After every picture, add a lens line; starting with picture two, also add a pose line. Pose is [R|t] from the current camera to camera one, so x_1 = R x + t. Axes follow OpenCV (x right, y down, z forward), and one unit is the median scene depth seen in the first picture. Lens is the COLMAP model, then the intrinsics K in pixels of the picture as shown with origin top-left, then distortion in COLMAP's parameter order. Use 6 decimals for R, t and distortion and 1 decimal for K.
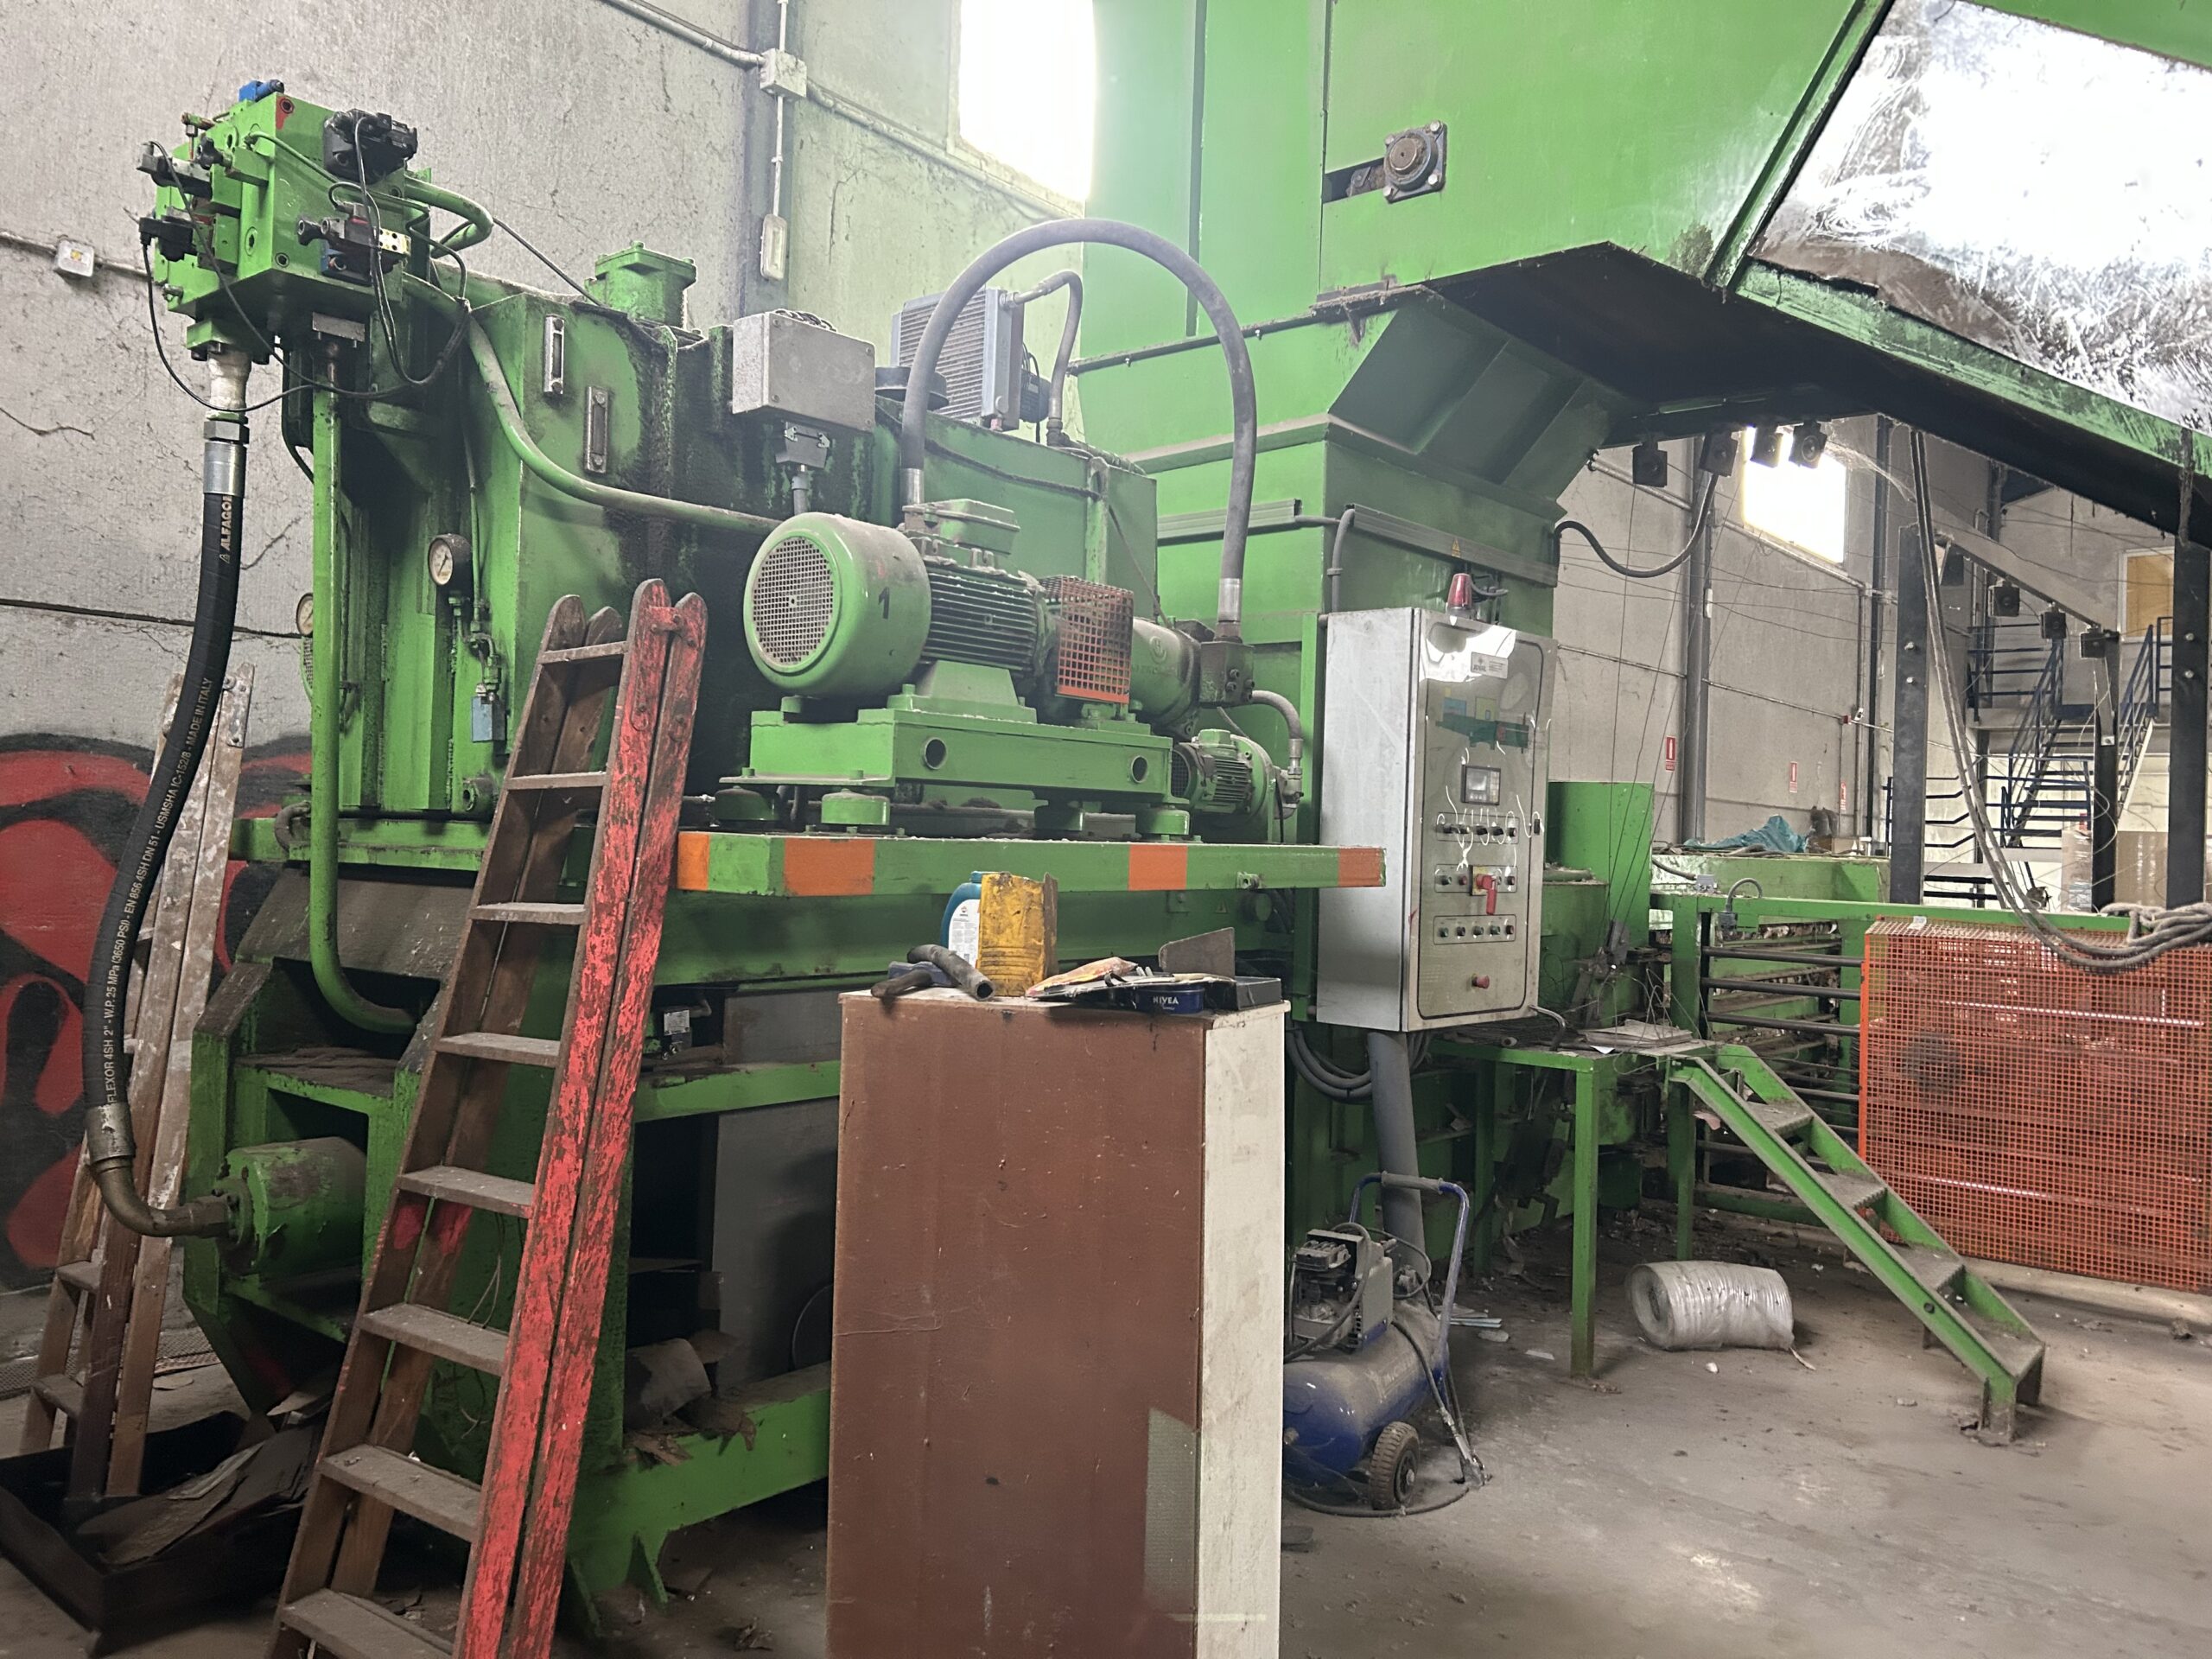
lens RADIAL K [[1663.5, 0, 1101.9], [0, 1663.5, 822.7], [0, 0, 1]] dist [0.062986, -0.078419]
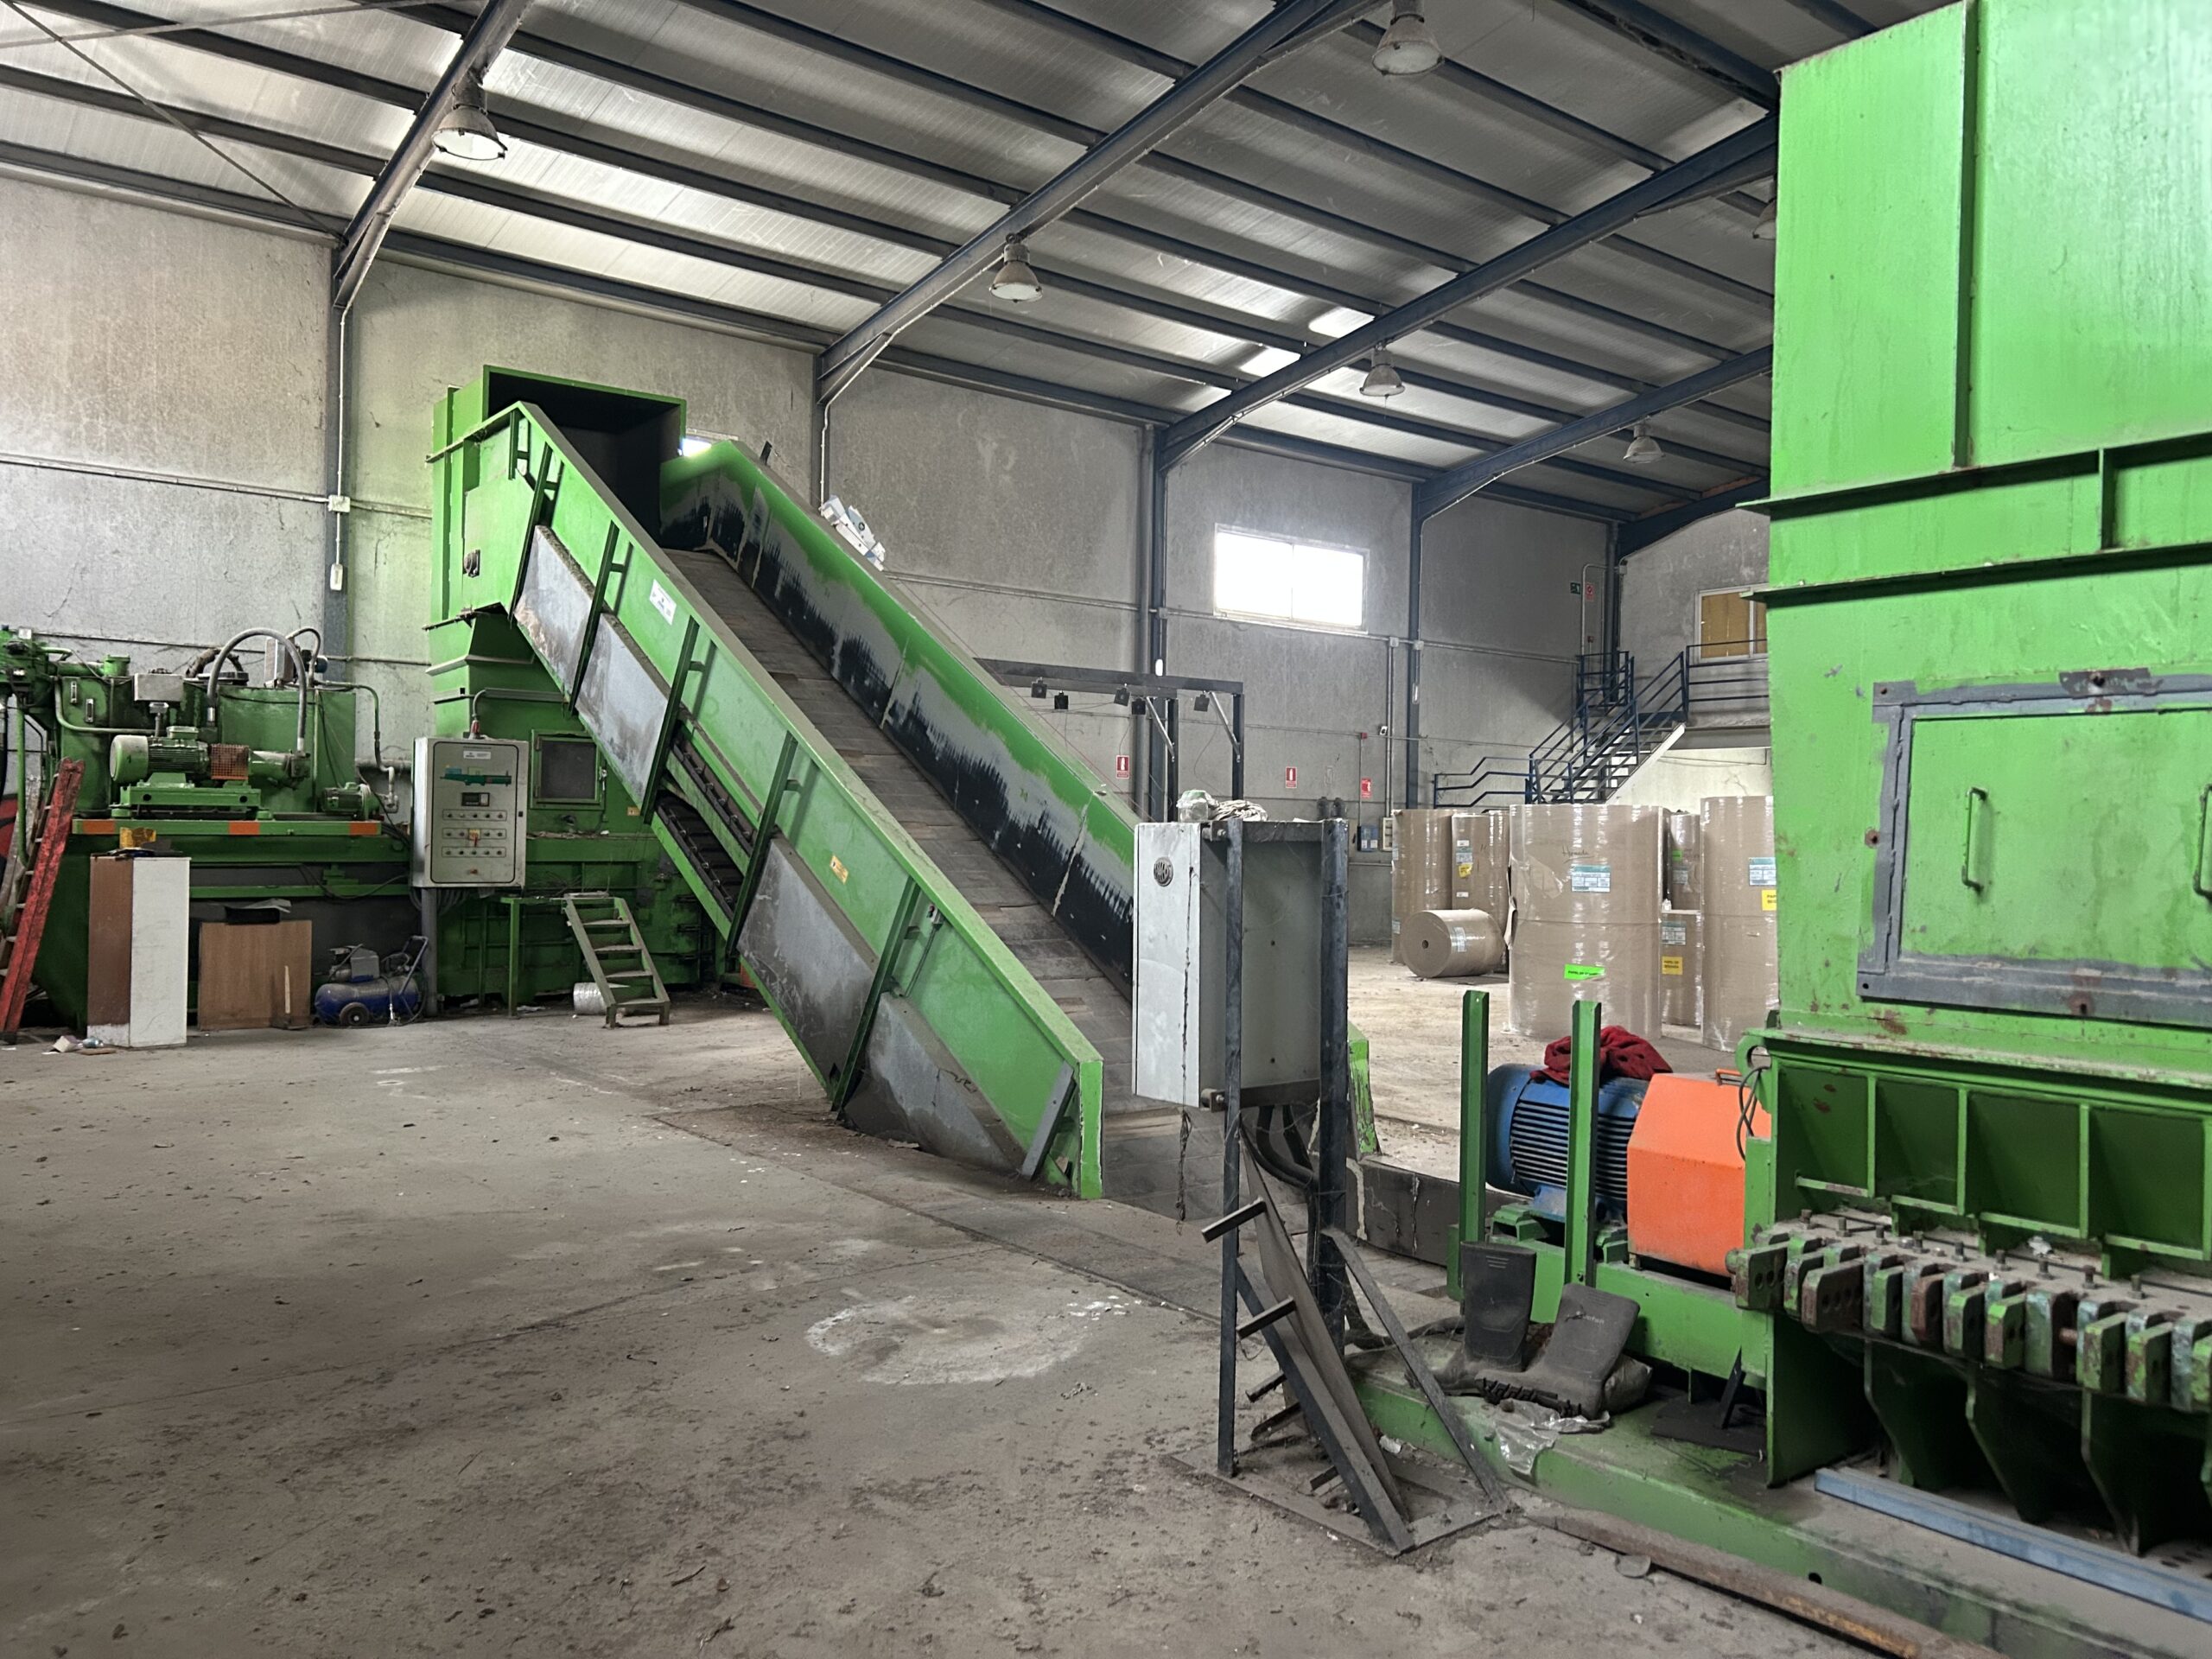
lens RADIAL K [[1663.5, 0, 1101.9], [0, 1663.5, 822.7], [0, 0, 1]] dist [0.062986, -0.078419]
pose [[0.978381, -0.022310, -0.205604, 2.196743], [0.022001, 0.999751, -0.003791, 0.060026], [0.205637, -0.000814, 0.978628, -1.800642]]
